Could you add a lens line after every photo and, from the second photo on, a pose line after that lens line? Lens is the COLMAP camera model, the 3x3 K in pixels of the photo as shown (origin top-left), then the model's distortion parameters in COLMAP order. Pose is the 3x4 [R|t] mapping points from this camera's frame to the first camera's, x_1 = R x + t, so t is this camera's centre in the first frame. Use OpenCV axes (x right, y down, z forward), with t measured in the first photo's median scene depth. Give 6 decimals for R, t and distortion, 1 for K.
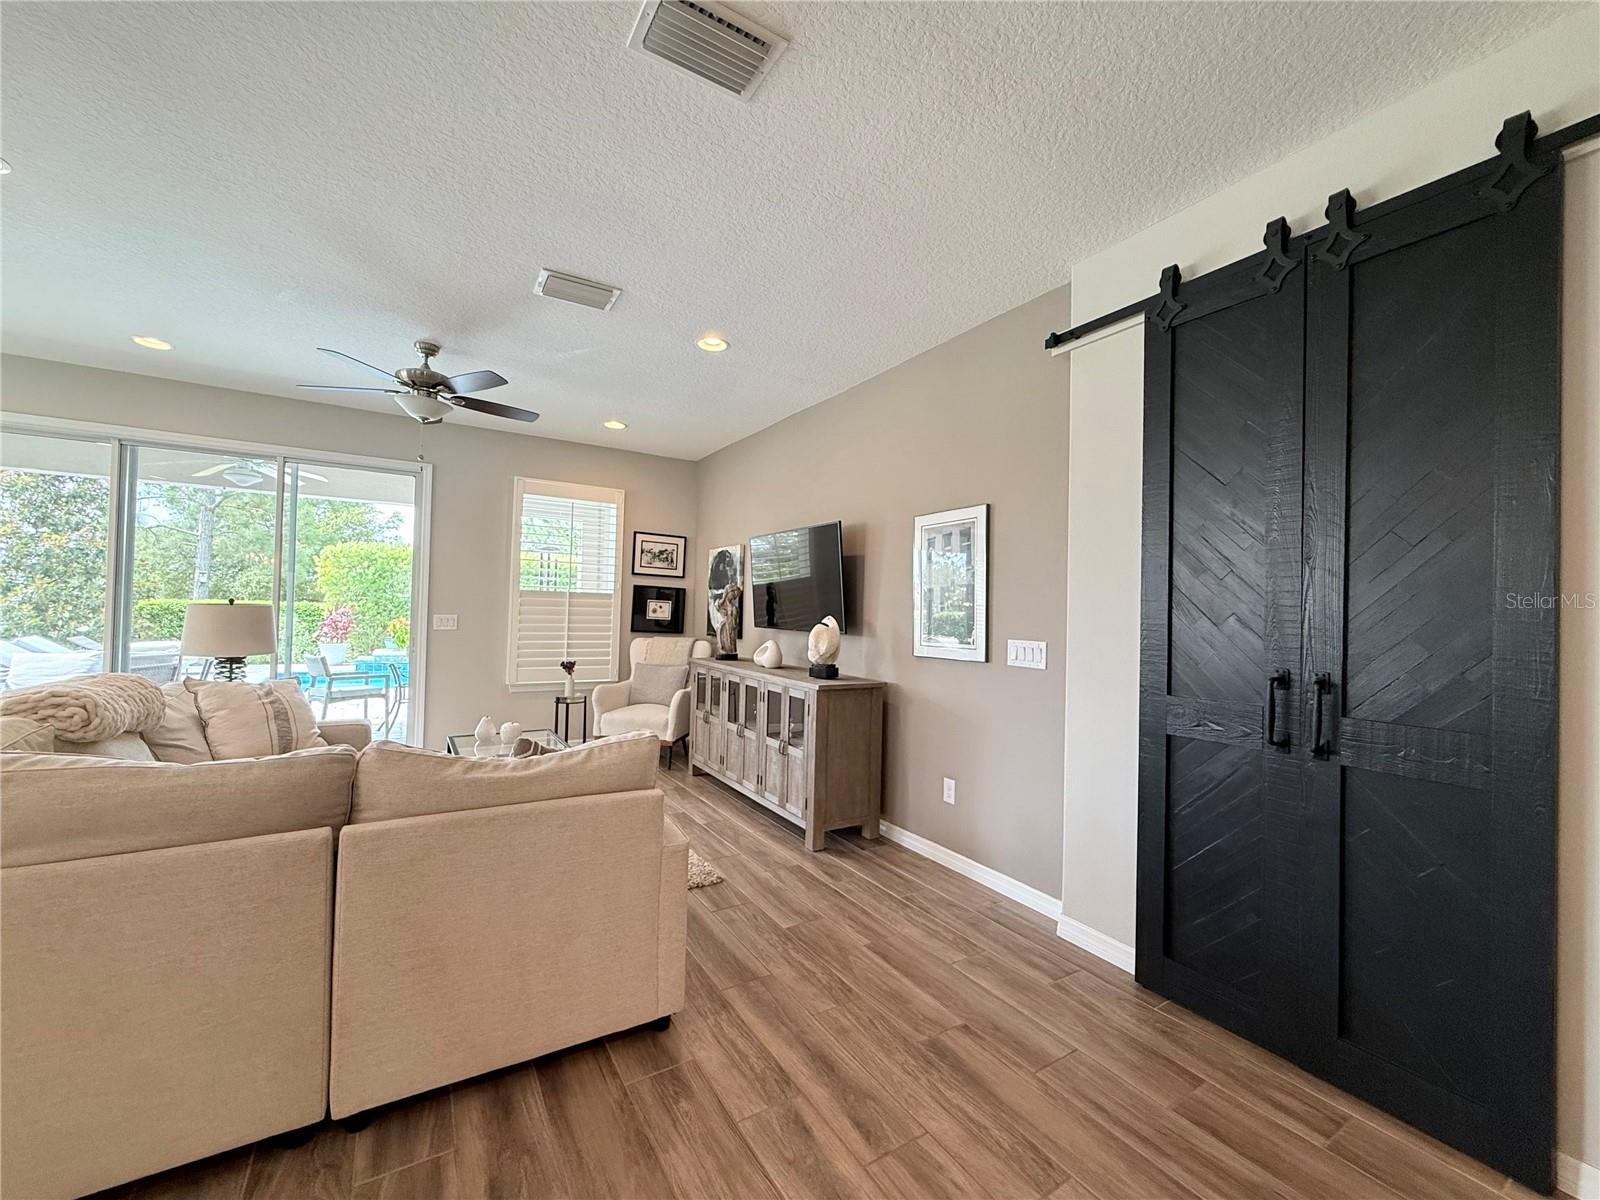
lens RADIAL K [[640.9, 0, 794.5], [0, 640.9, 601.4], [0, 0, 1]] dist [0.000126, 0.000339]
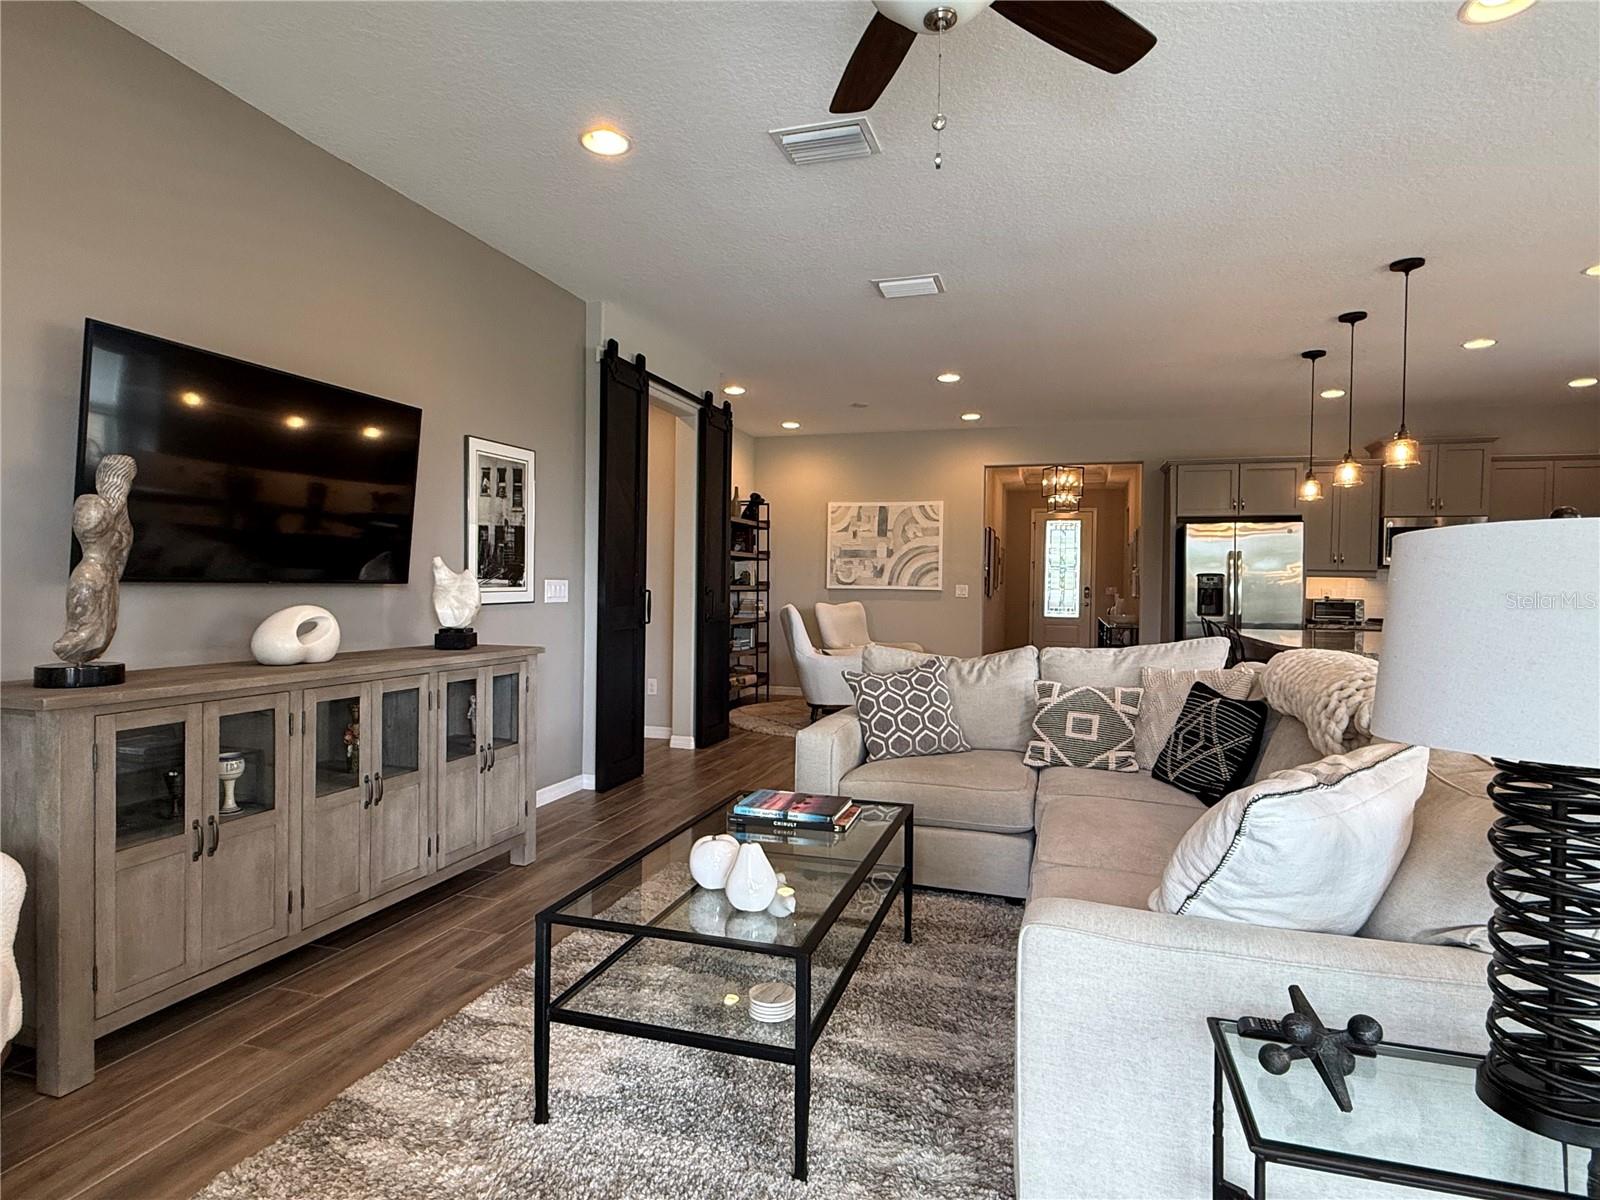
lens RADIAL K [[870.9, 0, 800.9], [0, 870.9, 598.6], [0, 0, 1]] dist [0.004429, 0.000403]
pose [[-0.662272, -0.042794, 0.748040, -0.857525], [-0.038440, 0.998993, 0.023118, 0.030643], [-0.748277, -0.013444, -0.663250, 1.303020]]
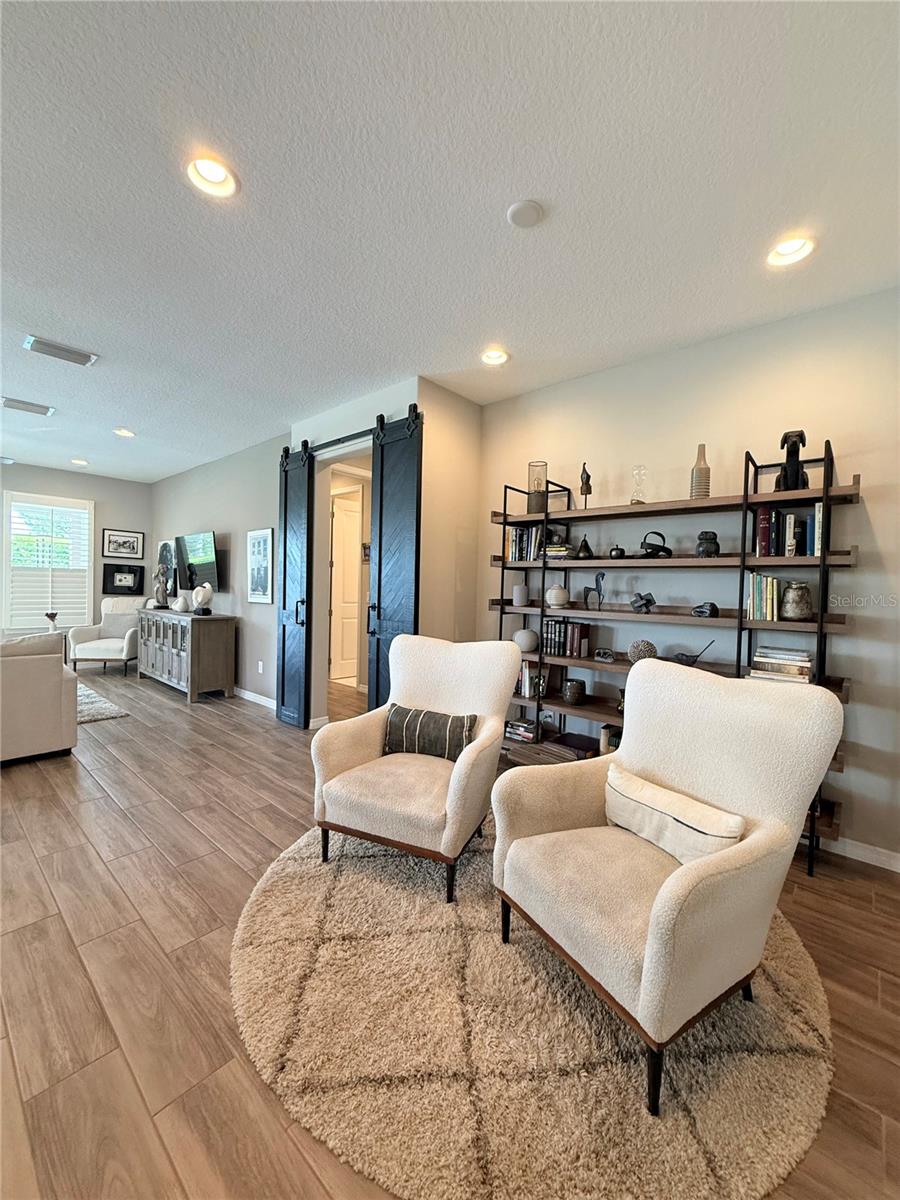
lens RADIAL K [[480.7, 0, 452.6], [0, 480.7, 599.3], [0, 0, 1]] dist [0.000126, 0.000339]
pose [[0.955680, -0.009075, 0.294269, 0.323851], [-0.005325, 0.998828, 0.048098, 0.000479], [-0.294361, -0.047533, 0.954512, -0.548847]]
